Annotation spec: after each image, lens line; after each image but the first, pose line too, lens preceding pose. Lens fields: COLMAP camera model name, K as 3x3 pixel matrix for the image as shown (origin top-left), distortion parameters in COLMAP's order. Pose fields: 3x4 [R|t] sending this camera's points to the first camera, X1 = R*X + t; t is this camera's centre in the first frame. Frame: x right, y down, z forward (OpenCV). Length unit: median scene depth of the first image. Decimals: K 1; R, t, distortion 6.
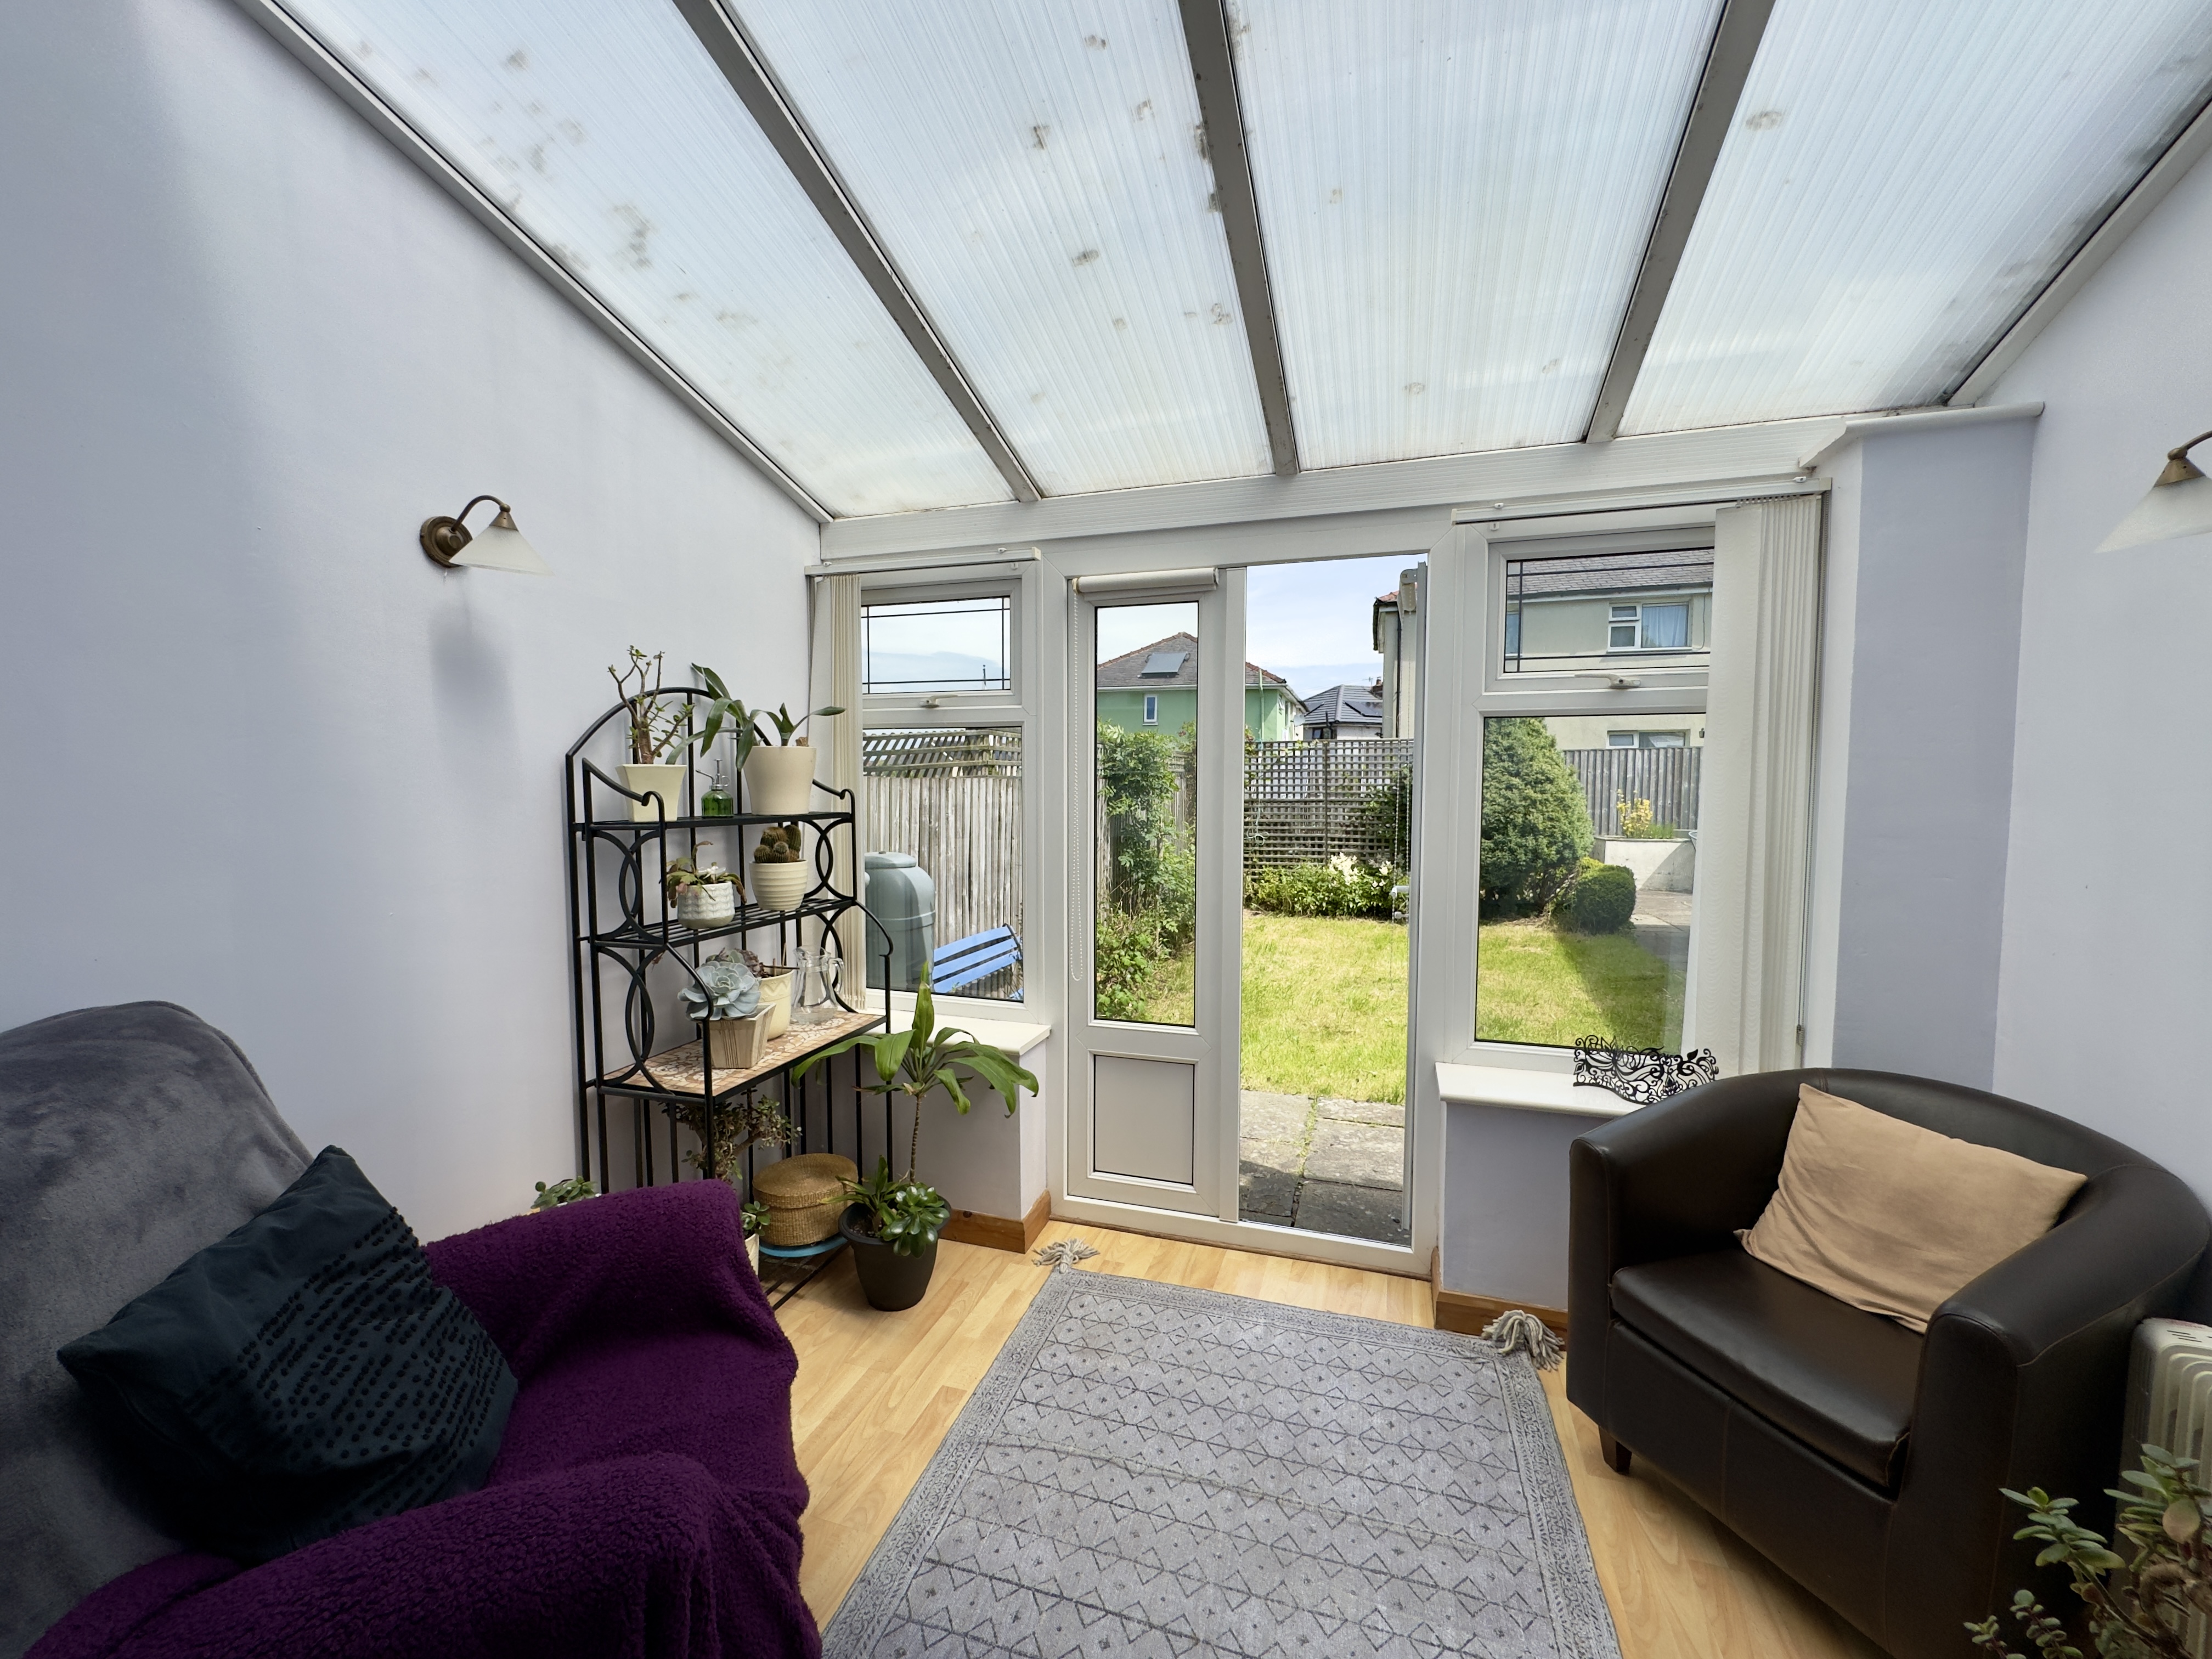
lens RADIAL K [[881.0, 0, 1104.4], [0, 881.0, 828.3], [0, 0, 1]] dist [-0.004499, -0.000316]
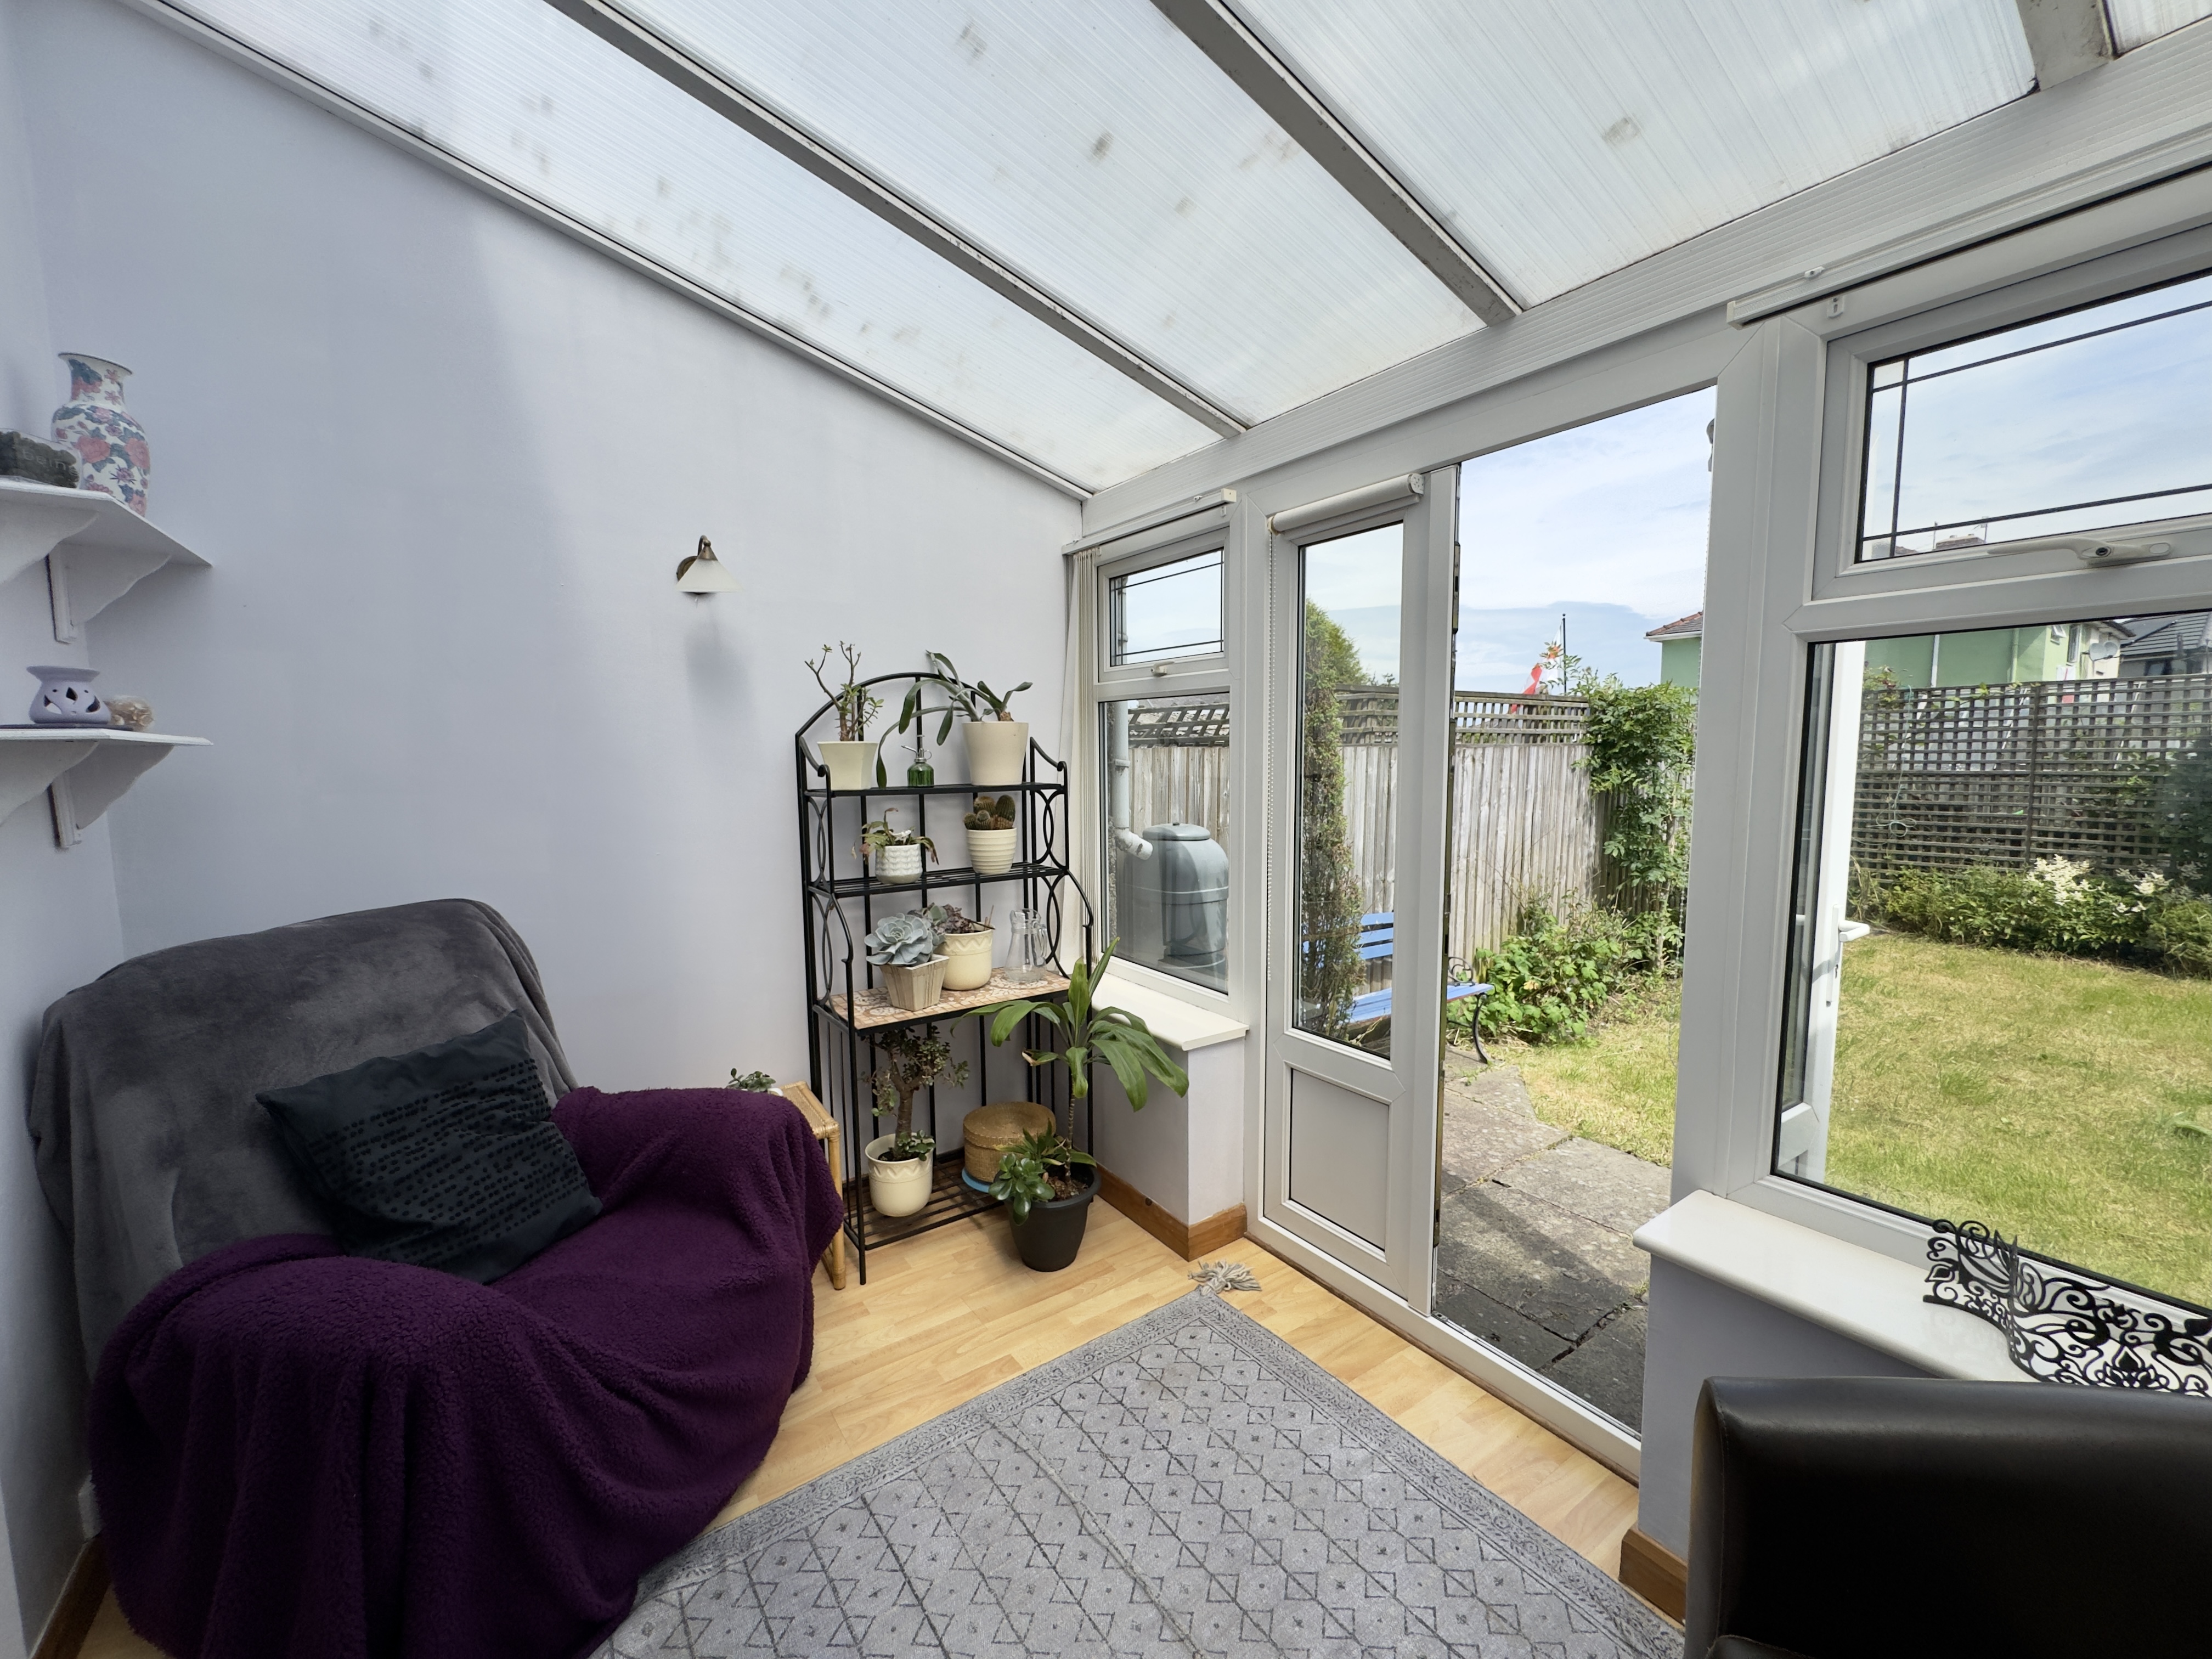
lens RADIAL K [[882.8, 0, 1107.2], [0, 882.8, 827.7], [0, 0, 1]] dist [-0.003836, 0.000592]
pose [[0.794221, 0.047748, -0.605750, 0.381011], [-0.025166, 0.998637, 0.045721, -0.015689], [0.607107, -0.021069, 0.794340, 0.213841]]
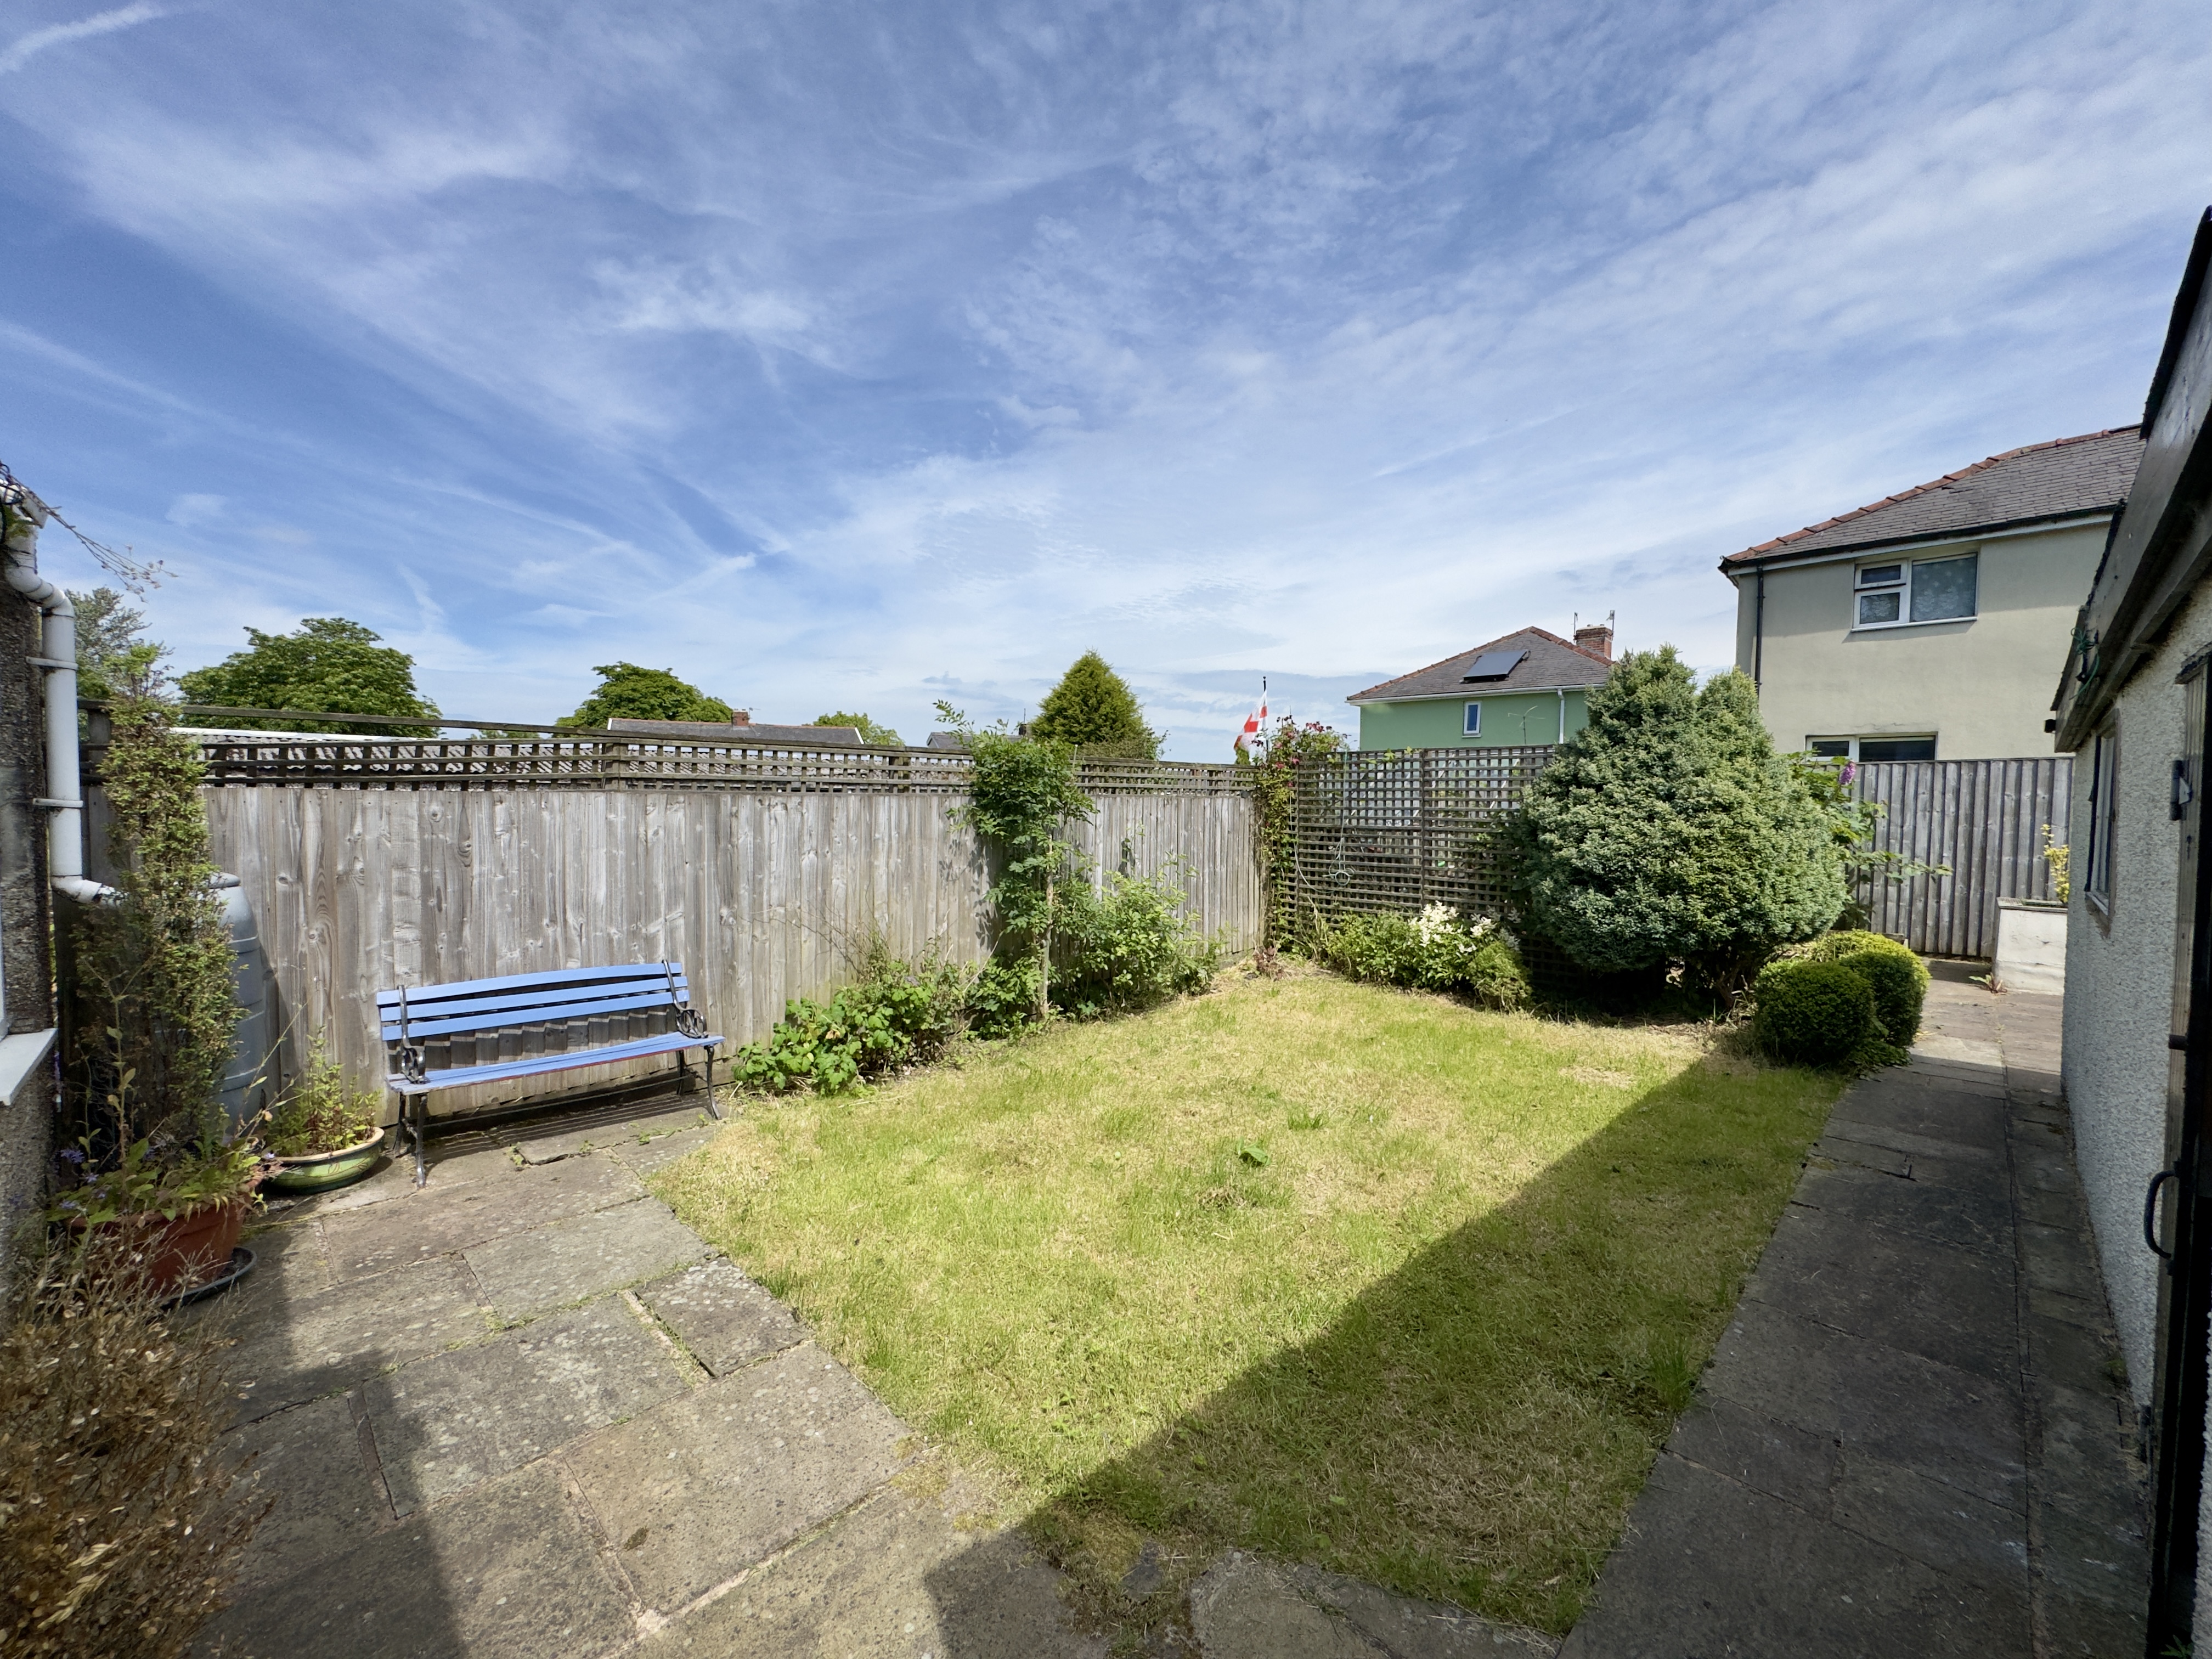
lens RADIAL K [[881.0, 0, 1104.4], [0, 881.0, 828.3], [0, 0, 1]] dist [-0.004499, -0.000316]
pose [[0.891202, 0.026670, -0.452822, 1.290238], [-0.036121, 0.999273, -0.012236, -0.051471], [0.452166, 0.027261, 0.891517, 0.809092]]
